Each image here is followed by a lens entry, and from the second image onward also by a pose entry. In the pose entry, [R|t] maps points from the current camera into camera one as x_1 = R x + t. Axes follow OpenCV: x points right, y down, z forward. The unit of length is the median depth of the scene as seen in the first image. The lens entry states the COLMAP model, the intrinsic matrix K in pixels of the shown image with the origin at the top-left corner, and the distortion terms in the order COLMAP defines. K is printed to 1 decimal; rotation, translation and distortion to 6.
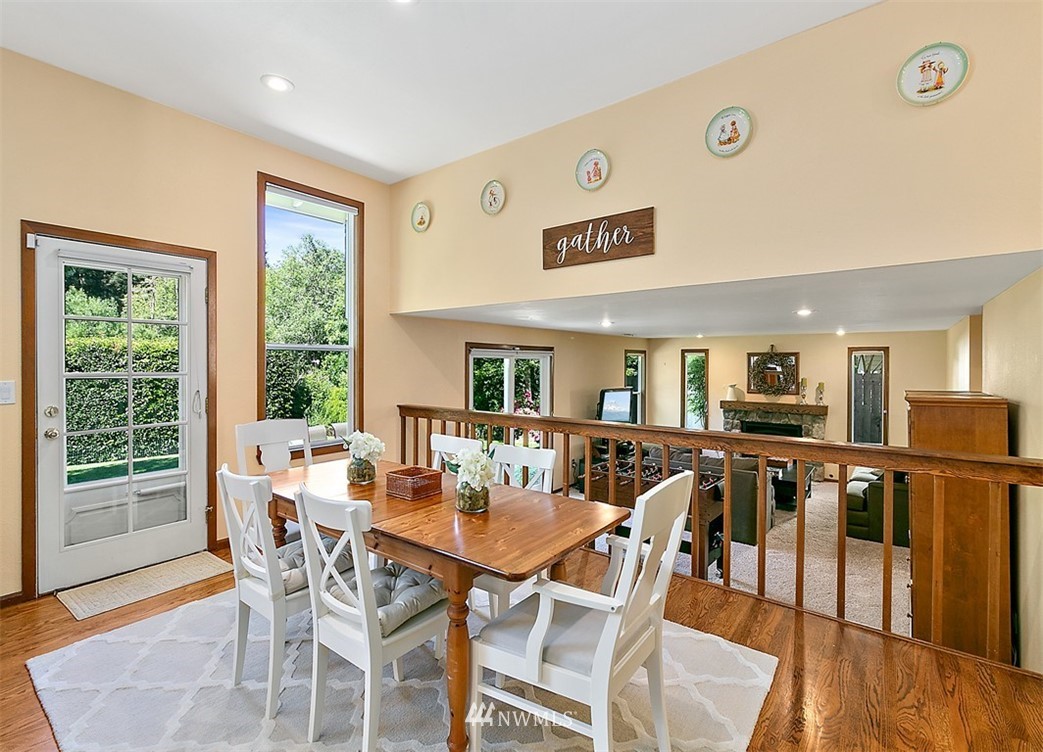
lens RADIAL K [[486.1, 0, 519.7], [0, 486.1, 372.1], [0, 0, 1]] dist [0.000582, 0.001591]
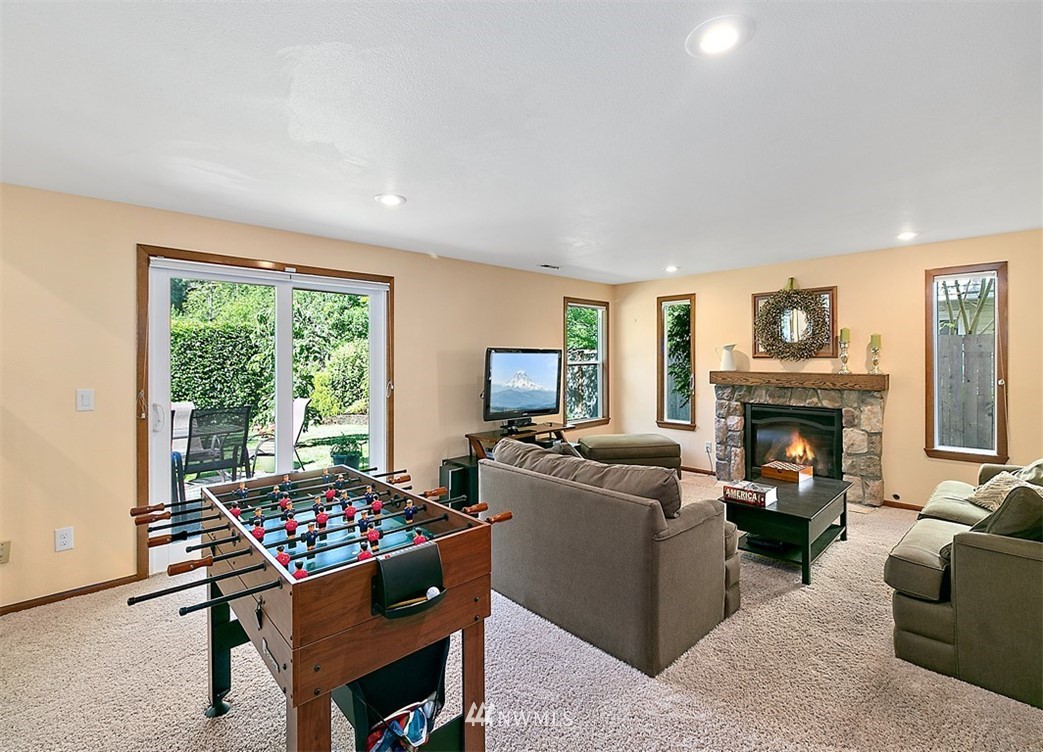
lens RADIAL K [[486.1, 0, 515.9], [0, 486.1, 363.7], [0, 0, 1]] dist [0.000582, 0.001591]
pose [[0.989852, -0.007383, -0.141910, 0.312245], [0.006548, 0.999958, -0.006355, 0.063972], [0.141951, 0.005361, 0.989859, 0.411051]]
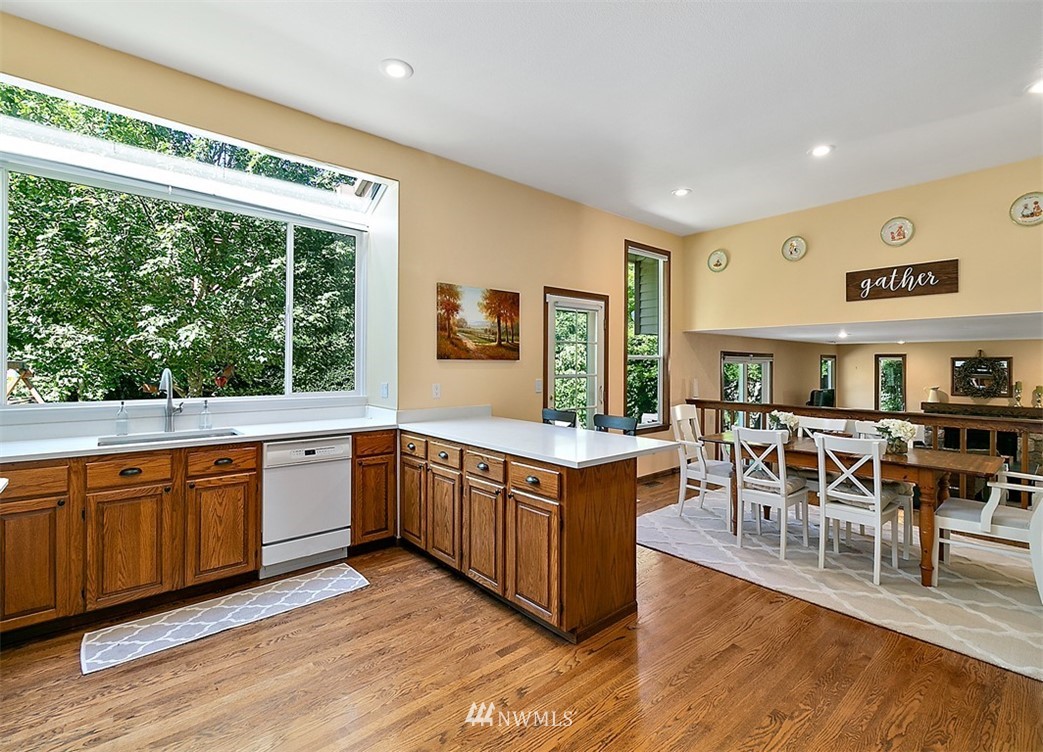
lens RADIAL K [[486.1, 0, 517.1], [0, 486.1, 369.5], [0, 0, 1]] dist [0.000582, 0.001591]
pose [[0.980382, 0.002342, -0.197092, -0.309761], [-0.004184, 0.999951, -0.008929, -0.000126], [0.197062, 0.009579, 0.980344, -0.282068]]
